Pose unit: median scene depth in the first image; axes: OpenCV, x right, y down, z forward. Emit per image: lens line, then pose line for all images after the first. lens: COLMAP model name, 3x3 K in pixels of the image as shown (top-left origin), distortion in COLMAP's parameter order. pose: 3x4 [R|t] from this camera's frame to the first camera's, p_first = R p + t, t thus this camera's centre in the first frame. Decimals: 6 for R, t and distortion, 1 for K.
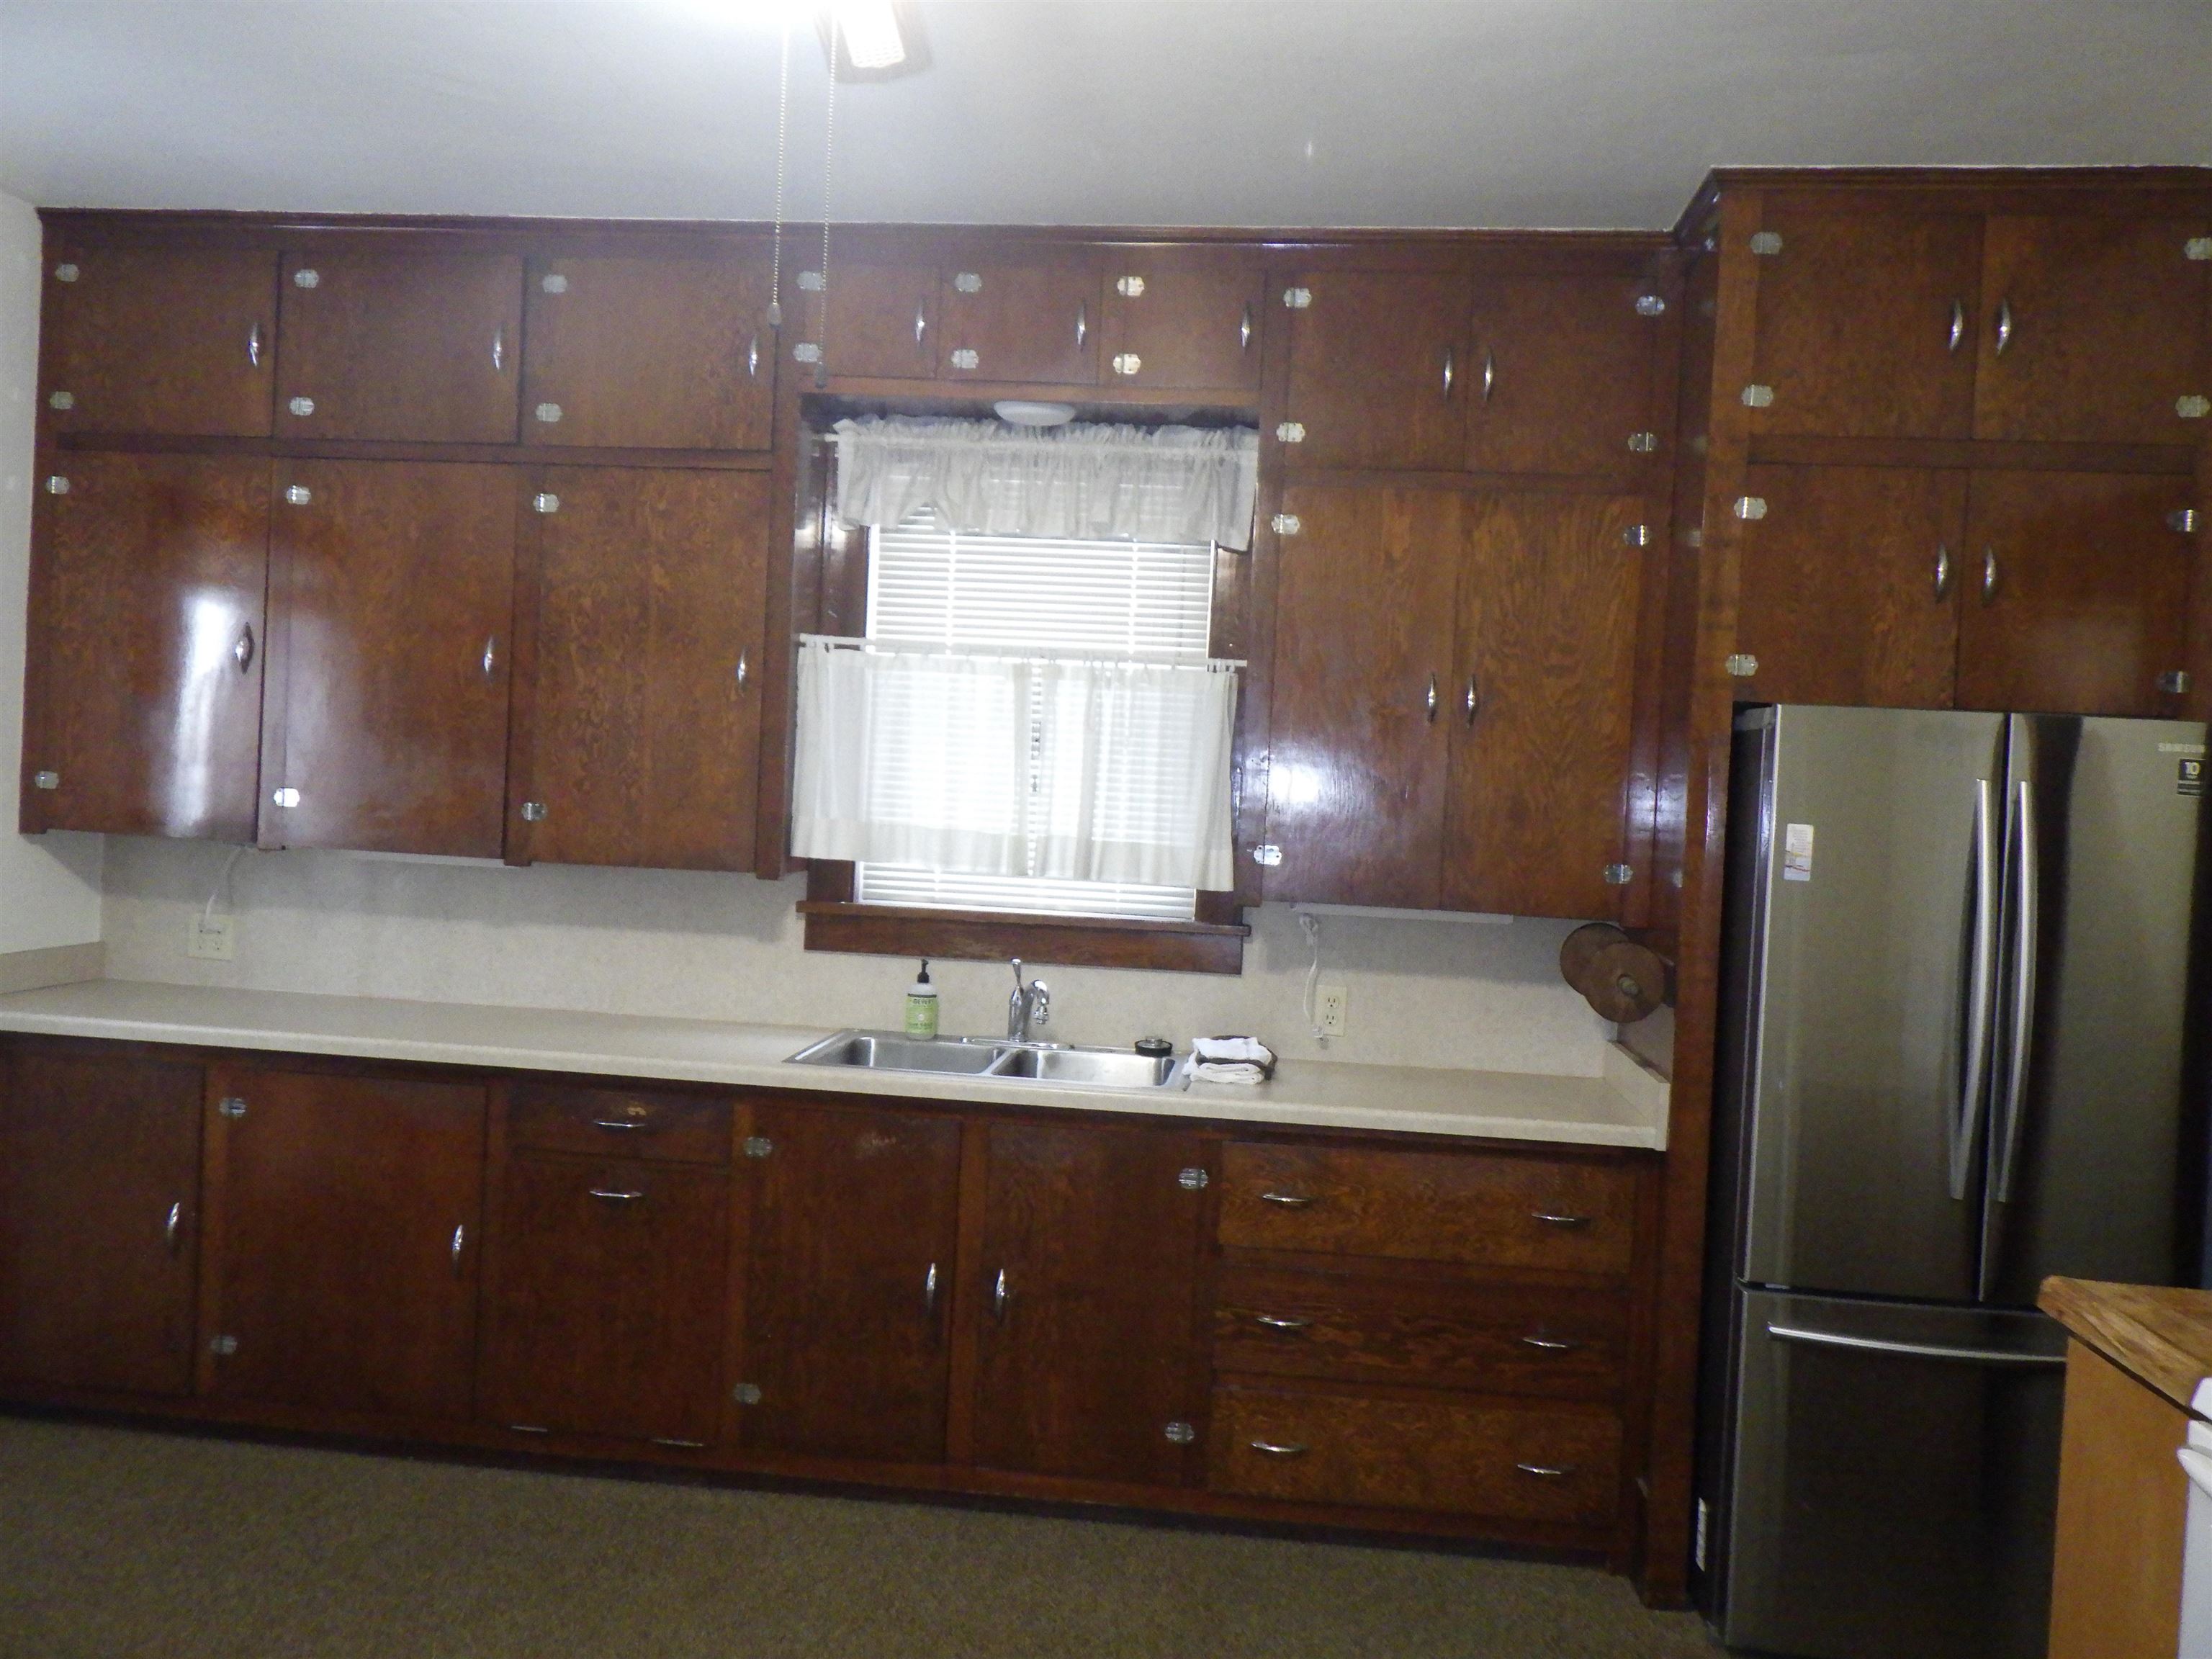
lens RADIAL K [[1806.8, 0, 1098.6], [0, 1806.8, 823.6], [0, 0, 1]] dist [0.004669, -0.002941]
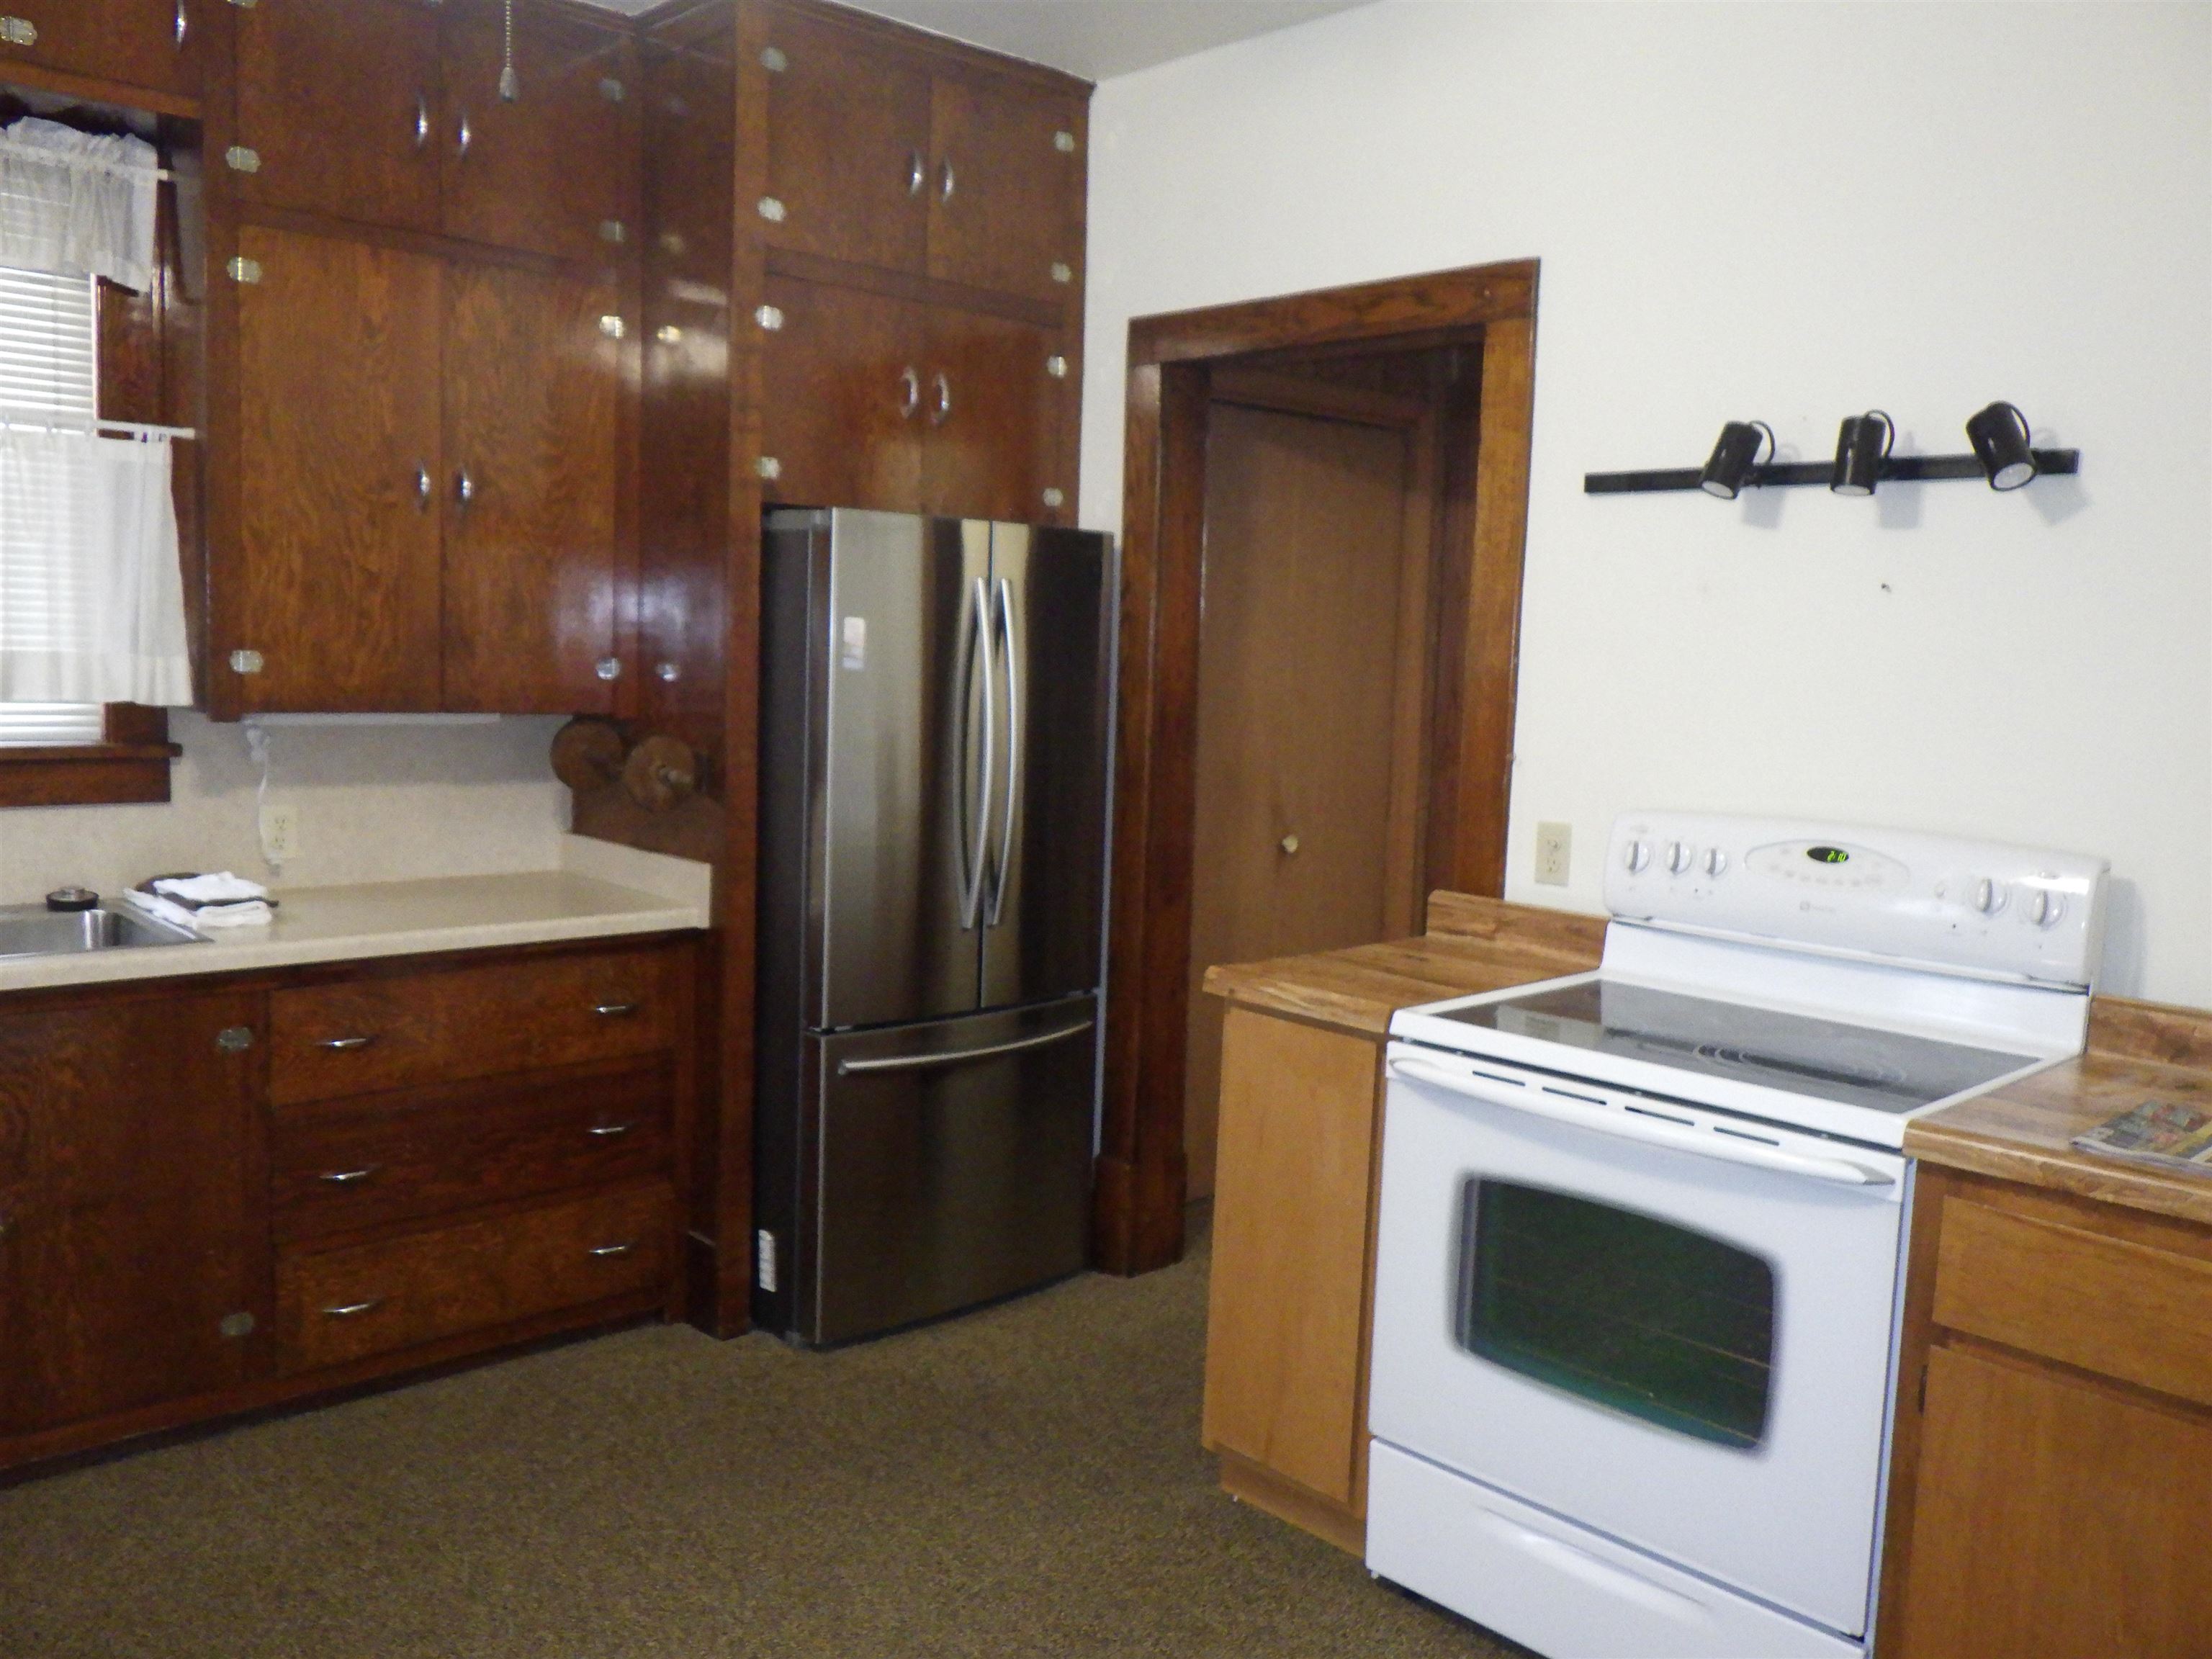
lens RADIAL K [[1799.2, 0, 1106.9], [0, 1799.2, 823.5], [0, 0, 1]] dist [-0.020605, 0.001981]
pose [[0.655132, -0.102691, 0.748503, -0.285399], [0.007652, 0.991571, 0.129341, -0.013145], [-0.755476, -0.079008, 0.650395, 0.125311]]
